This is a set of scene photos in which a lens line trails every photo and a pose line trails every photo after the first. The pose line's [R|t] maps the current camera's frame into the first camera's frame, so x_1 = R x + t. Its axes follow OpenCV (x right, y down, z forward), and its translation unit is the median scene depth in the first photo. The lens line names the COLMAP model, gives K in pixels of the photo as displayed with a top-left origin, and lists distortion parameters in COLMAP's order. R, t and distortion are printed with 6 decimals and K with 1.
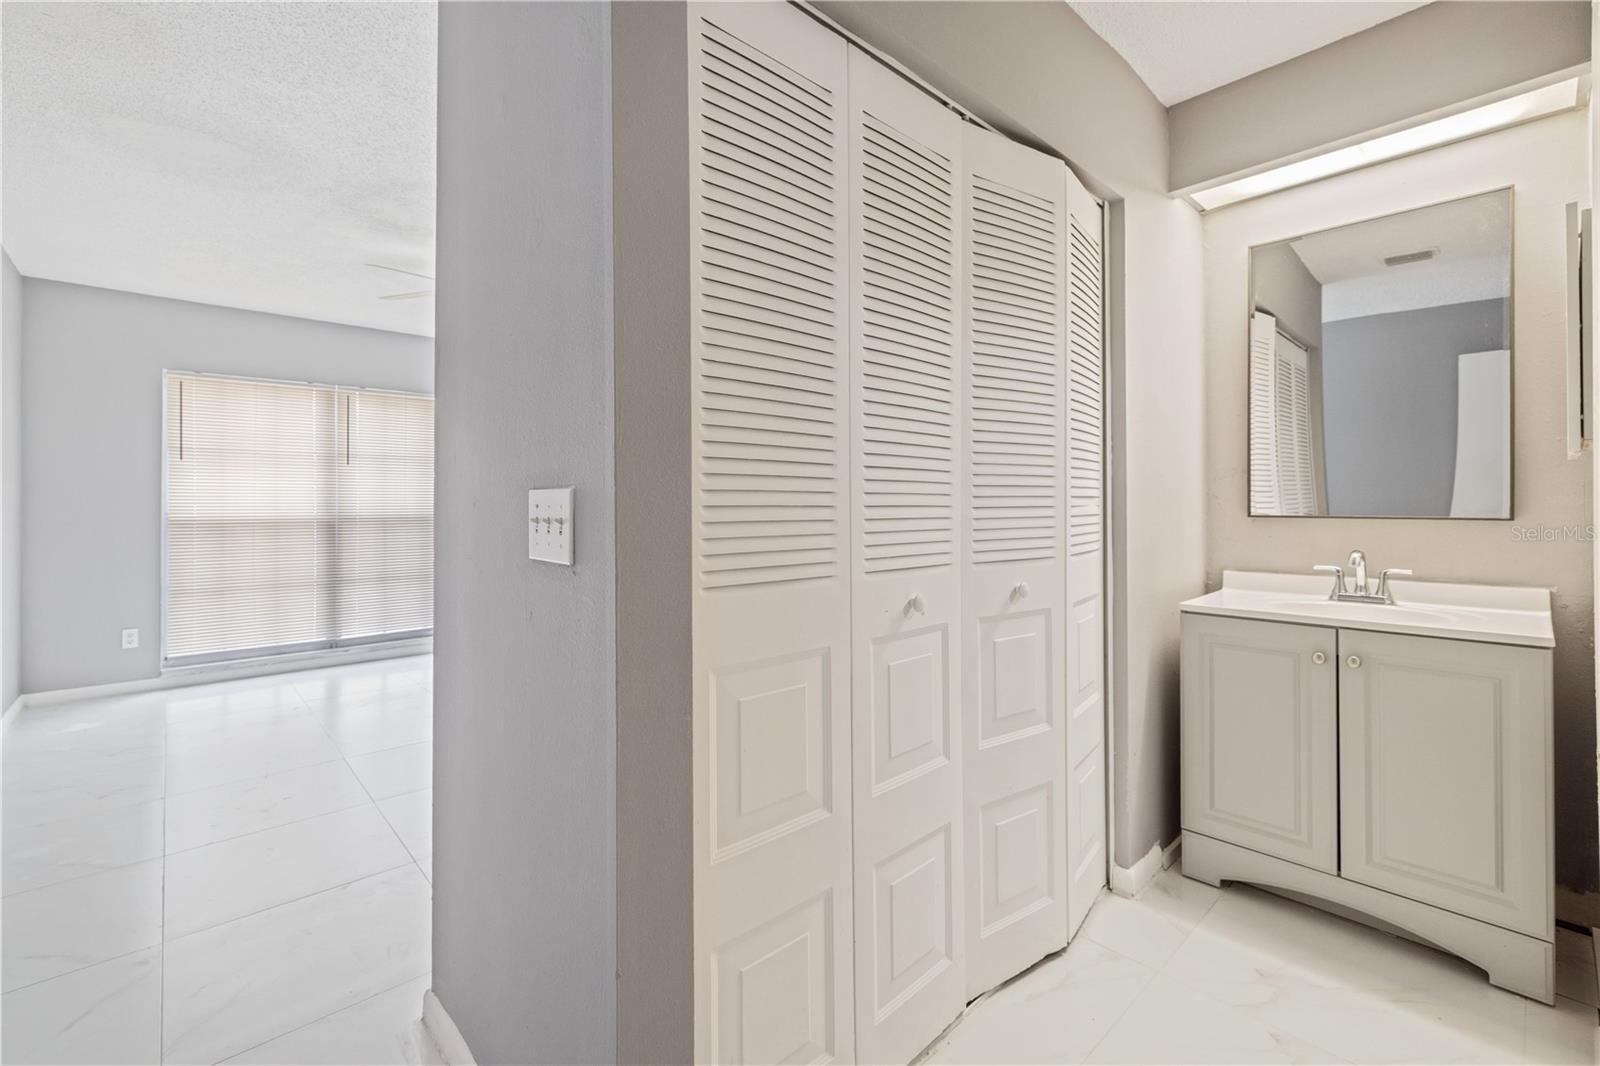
lens RADIAL K [[678.5, 0, 789.6], [0, 678.5, 513.4], [0, 0, 1]] dist [0.000867, 0.000237]
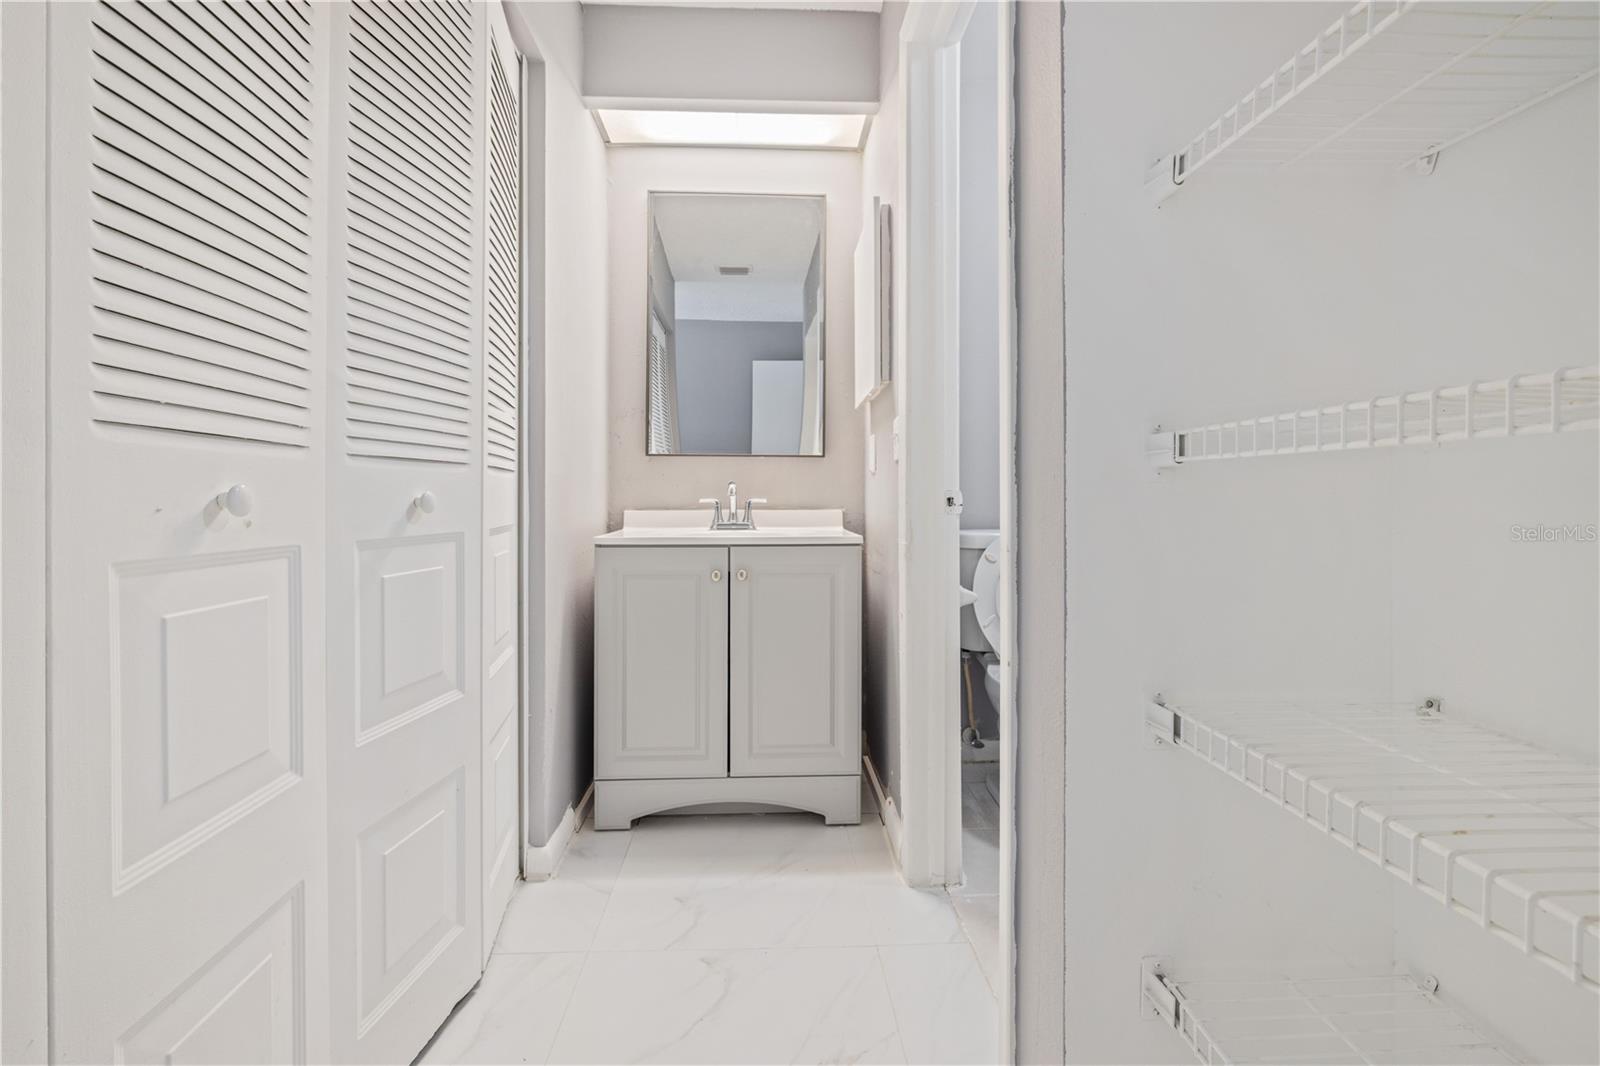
lens RADIAL K [[662.8, 0, 776.6], [0, 662.8, 508.8], [0, 0, 1]] dist [0.001007, 0.000292]
pose [[0.642099, 0.004454, 0.766609, 0.044058], [-0.001054, 0.999987, -0.004927, 0.104536], [-0.766621, 0.002356, 0.642095, 0.243808]]
